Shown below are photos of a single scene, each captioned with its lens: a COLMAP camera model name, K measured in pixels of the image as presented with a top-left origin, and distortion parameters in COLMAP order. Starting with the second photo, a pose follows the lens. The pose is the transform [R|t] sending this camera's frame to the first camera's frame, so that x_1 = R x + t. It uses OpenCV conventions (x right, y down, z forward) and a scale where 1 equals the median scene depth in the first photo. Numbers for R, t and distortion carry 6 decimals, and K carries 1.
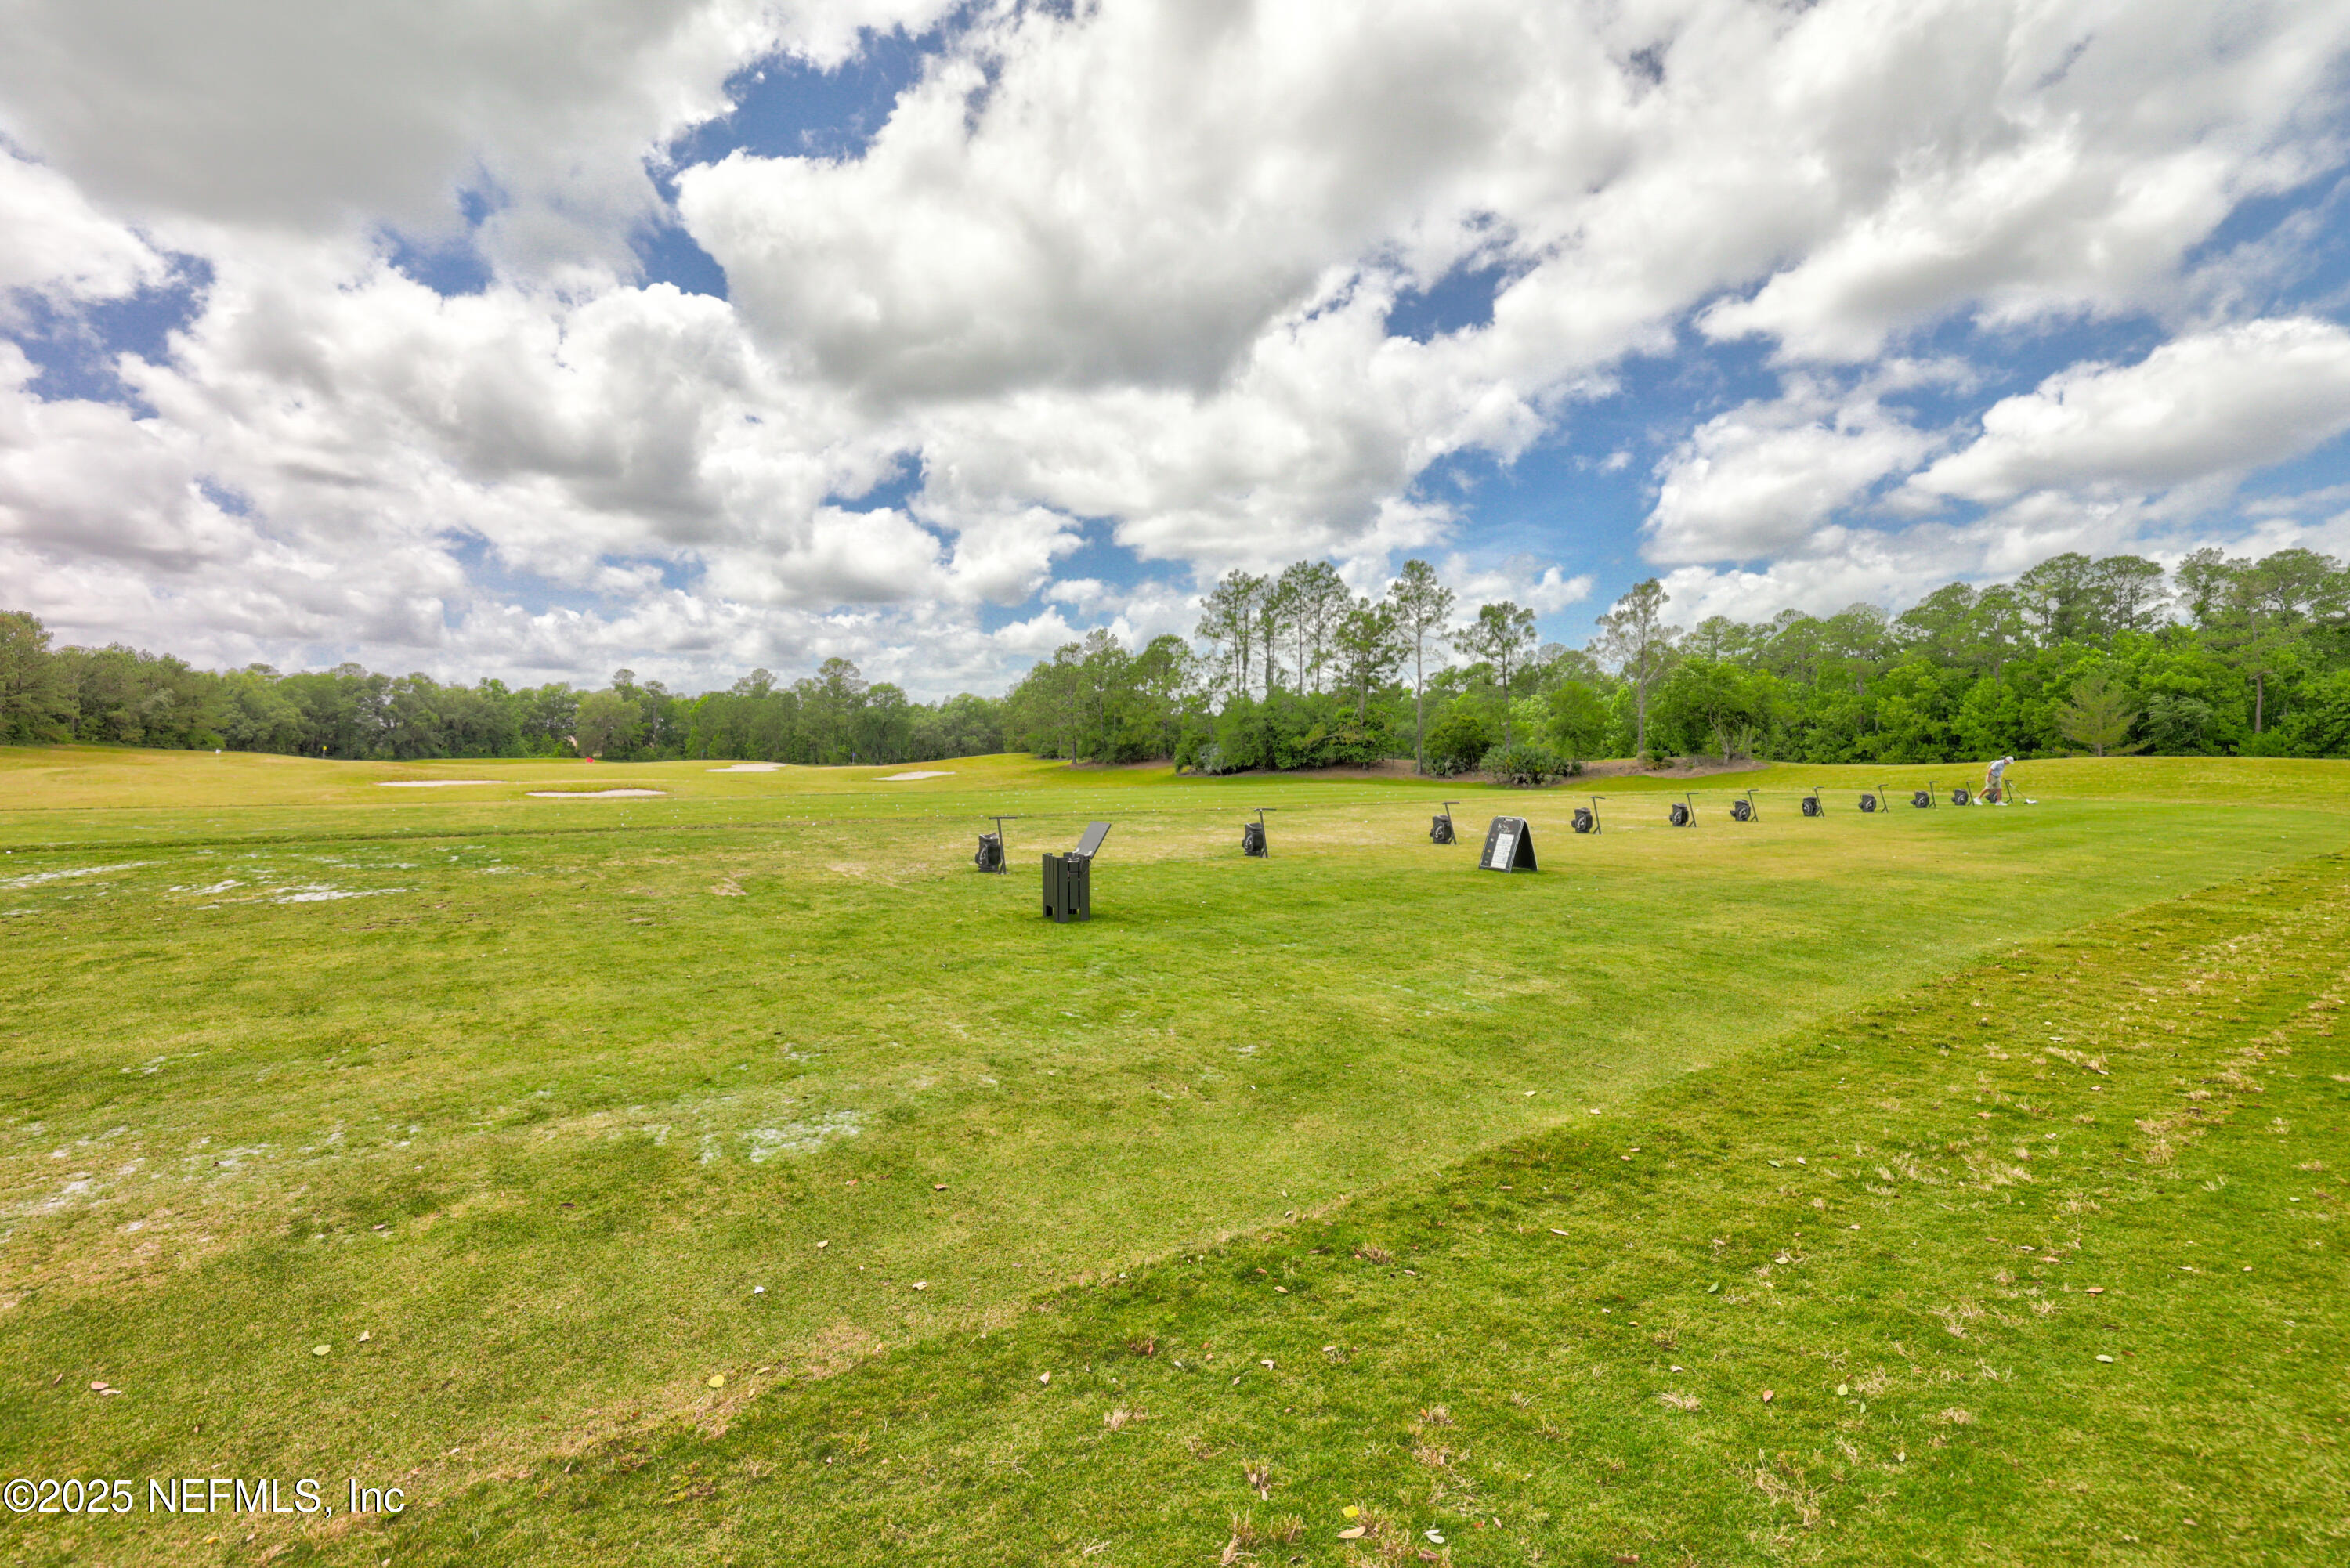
lens RADIAL K [[2025.9, 0, 1174.8], [0, 2025.9, 779.4], [0, 0, 1]] dist [-0.011217, -0.004525]
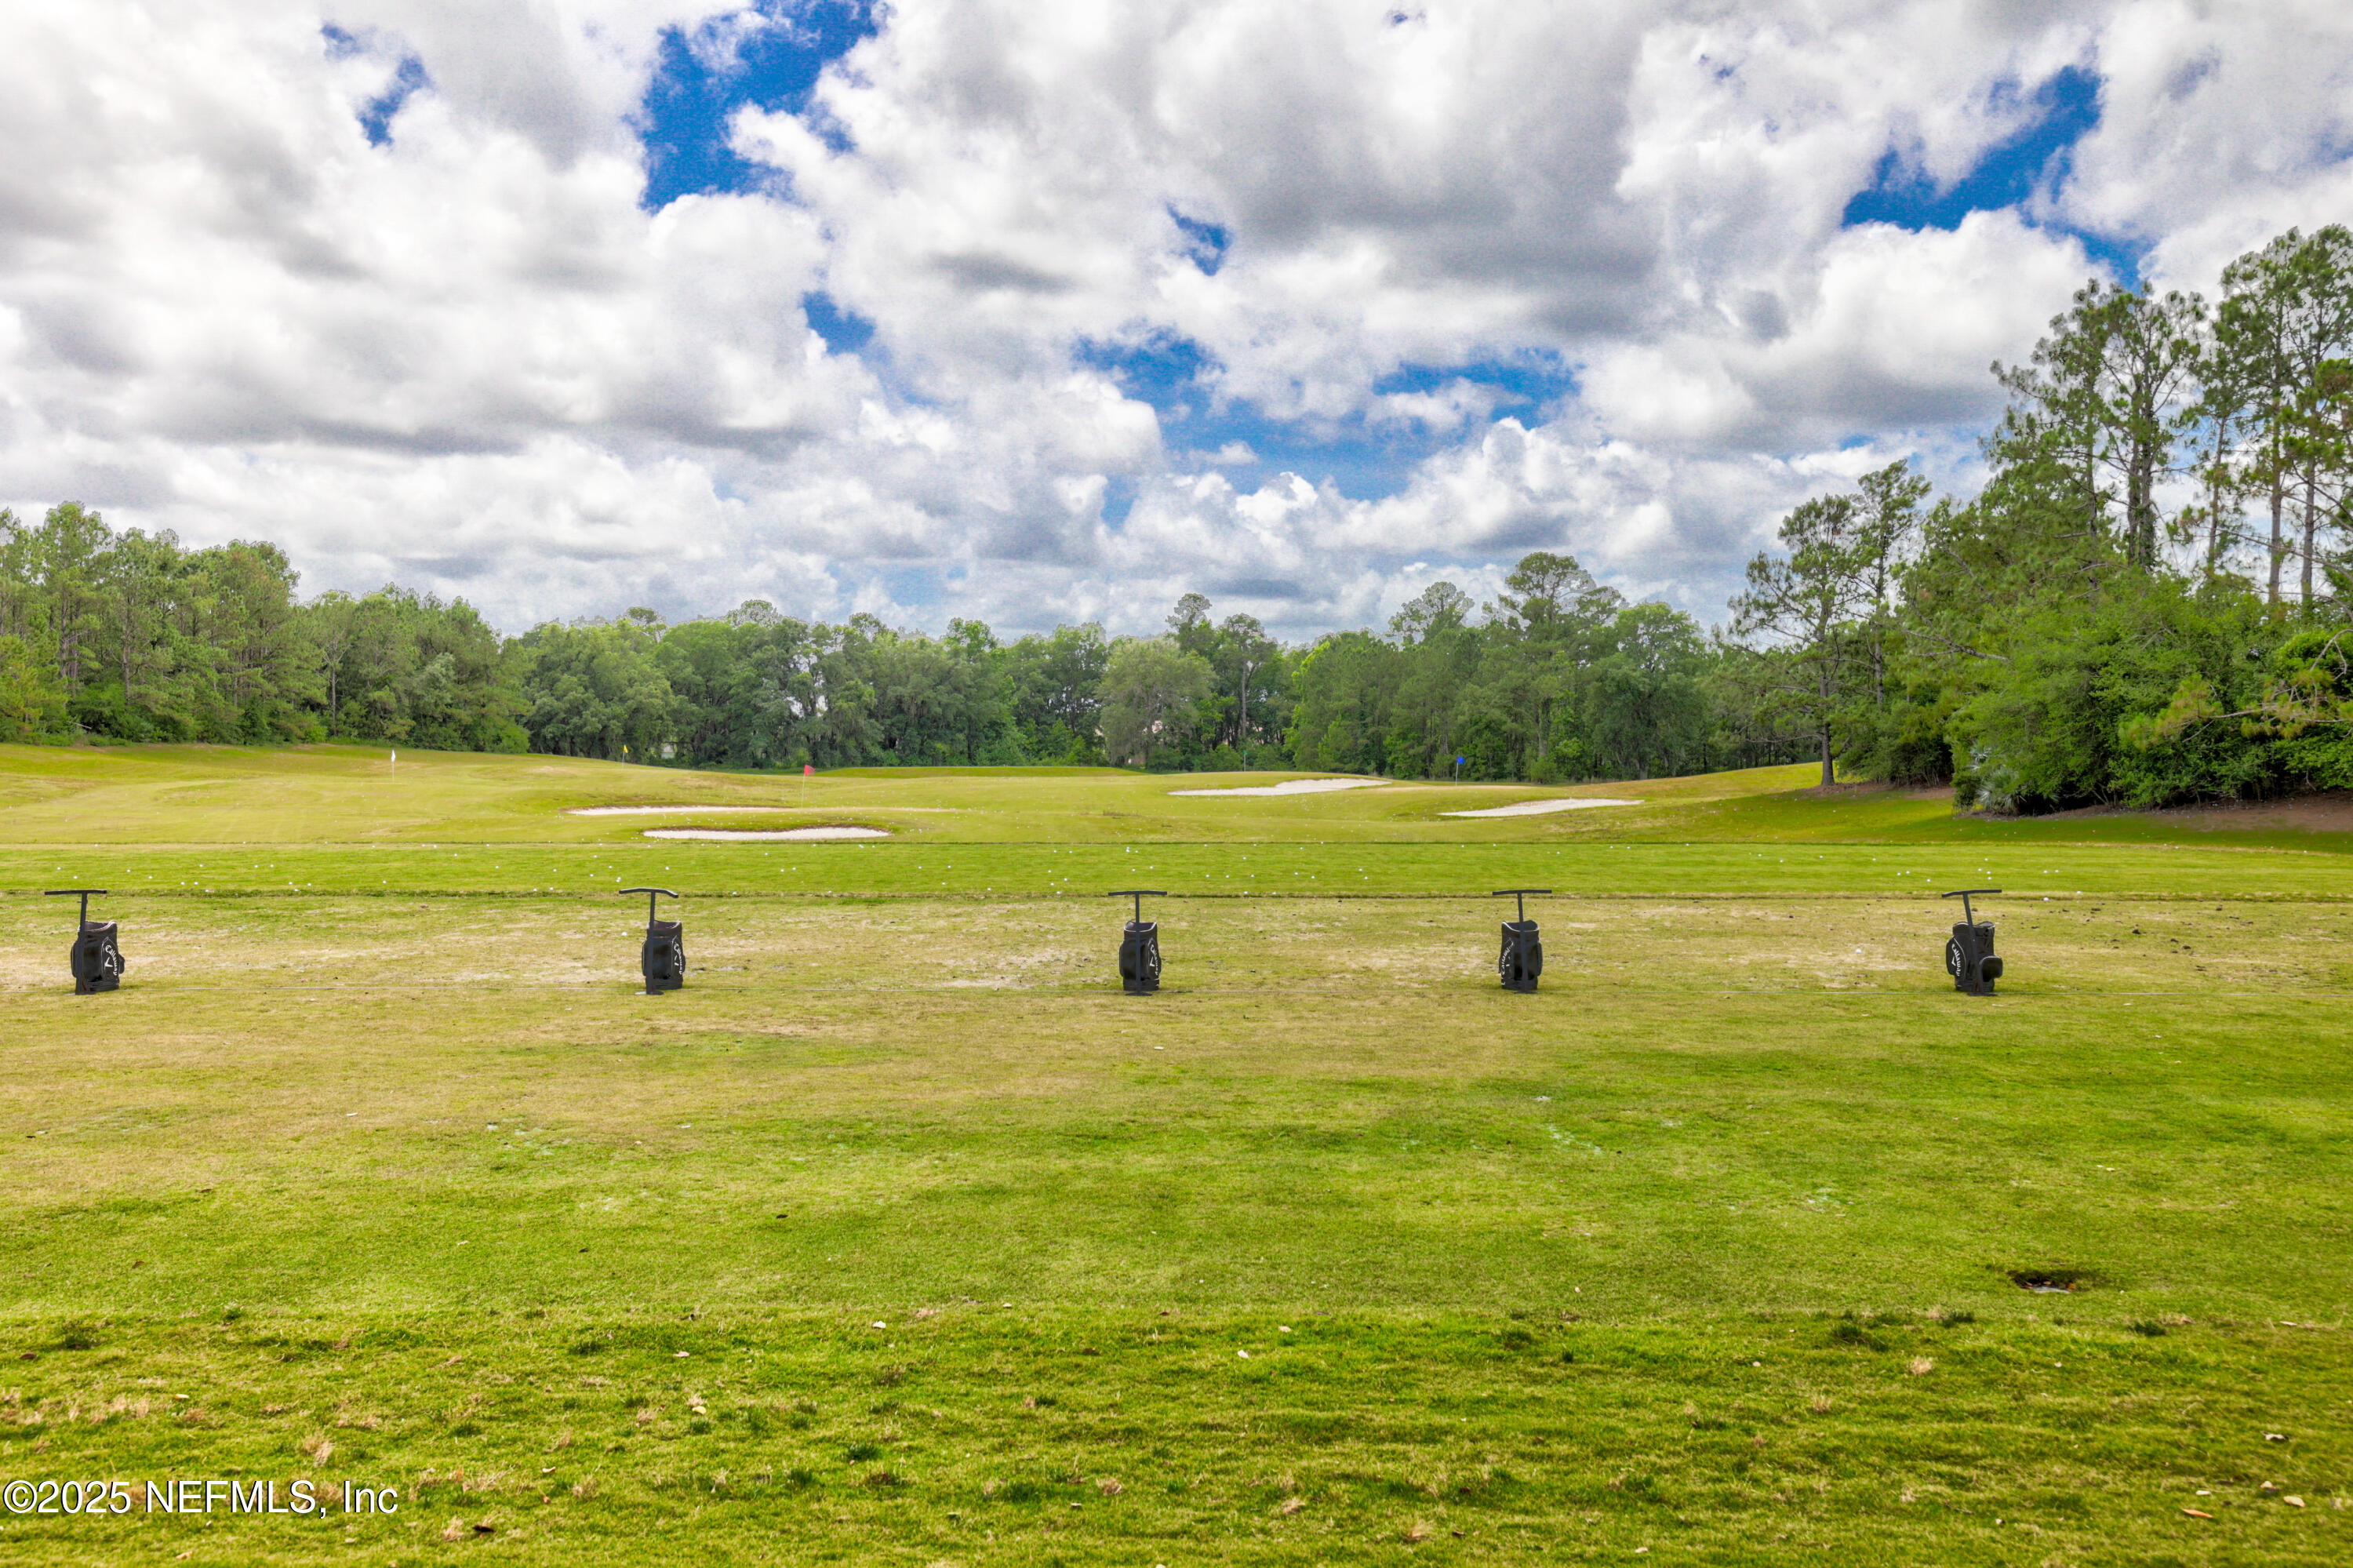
lens RADIAL K [[3814.9, 0, 1176.5], [0, 3814.9, 783.8], [0, 0, 1]] dist [0.027502, 0.000000]
pose [[0.606036, 0.007189, -0.795405, 0.509981], [-0.007830, 0.999965, 0.003072, -0.009153], [0.795399, 0.004366, 0.606071, 0.415844]]
